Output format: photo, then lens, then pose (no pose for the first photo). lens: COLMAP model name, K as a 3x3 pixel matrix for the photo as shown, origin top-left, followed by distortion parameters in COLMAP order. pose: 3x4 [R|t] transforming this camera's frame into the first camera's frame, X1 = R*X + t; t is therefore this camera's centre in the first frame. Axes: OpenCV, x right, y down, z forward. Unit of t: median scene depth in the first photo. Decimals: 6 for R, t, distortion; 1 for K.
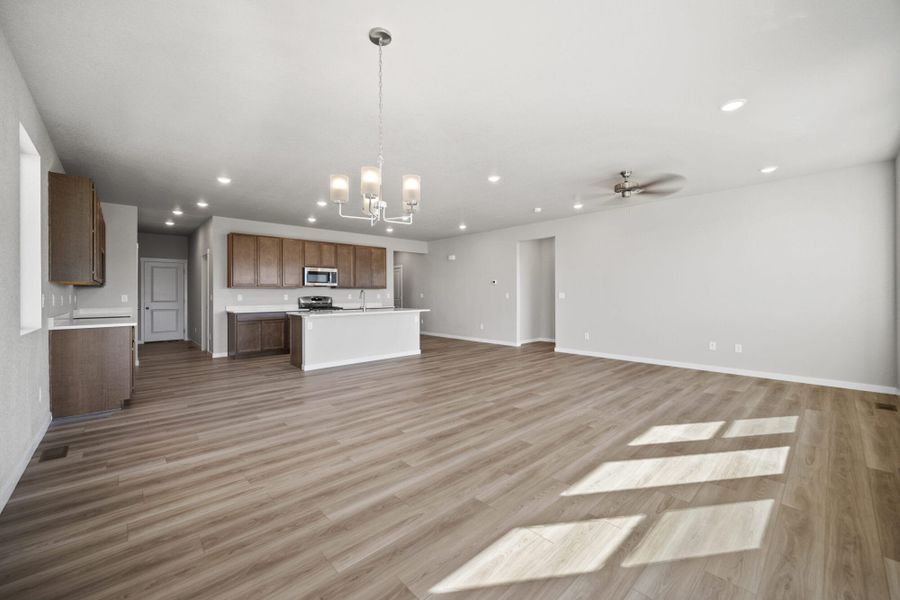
lens RADIAL K [[360.5, 0, 451.0], [0, 360.5, 298.2], [0, 0, 1]] dist [-0.002106, -0.000351]
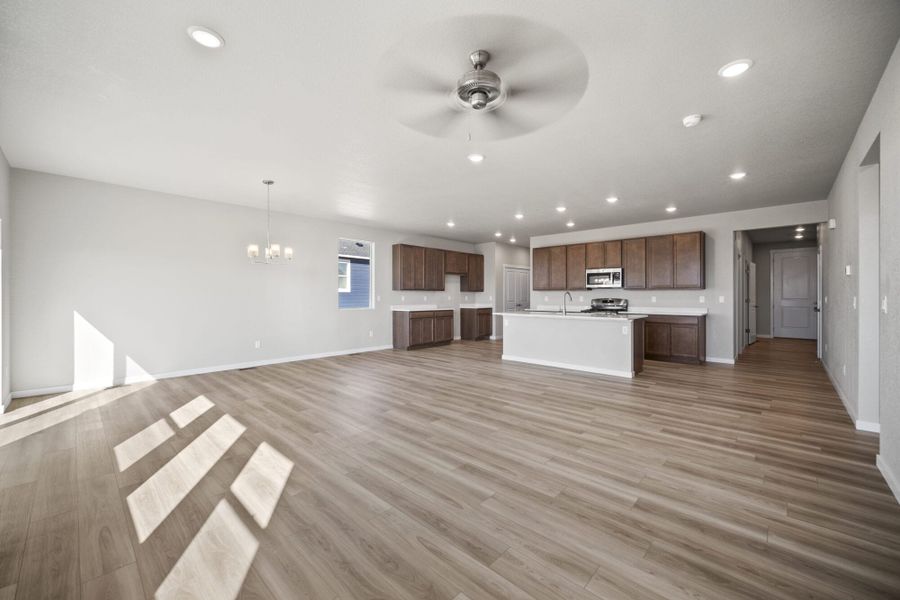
lens RADIAL K [[360.5, 0, 448.4], [0, 360.5, 295.2], [0, 0, 1]] dist [-0.002106, -0.000351]
pose [[0.057621, 0.002582, -0.998335, 1.308076], [-0.012858, 0.999916, 0.001843, -0.022570], [0.998256, 0.012731, 0.057649, 1.222731]]
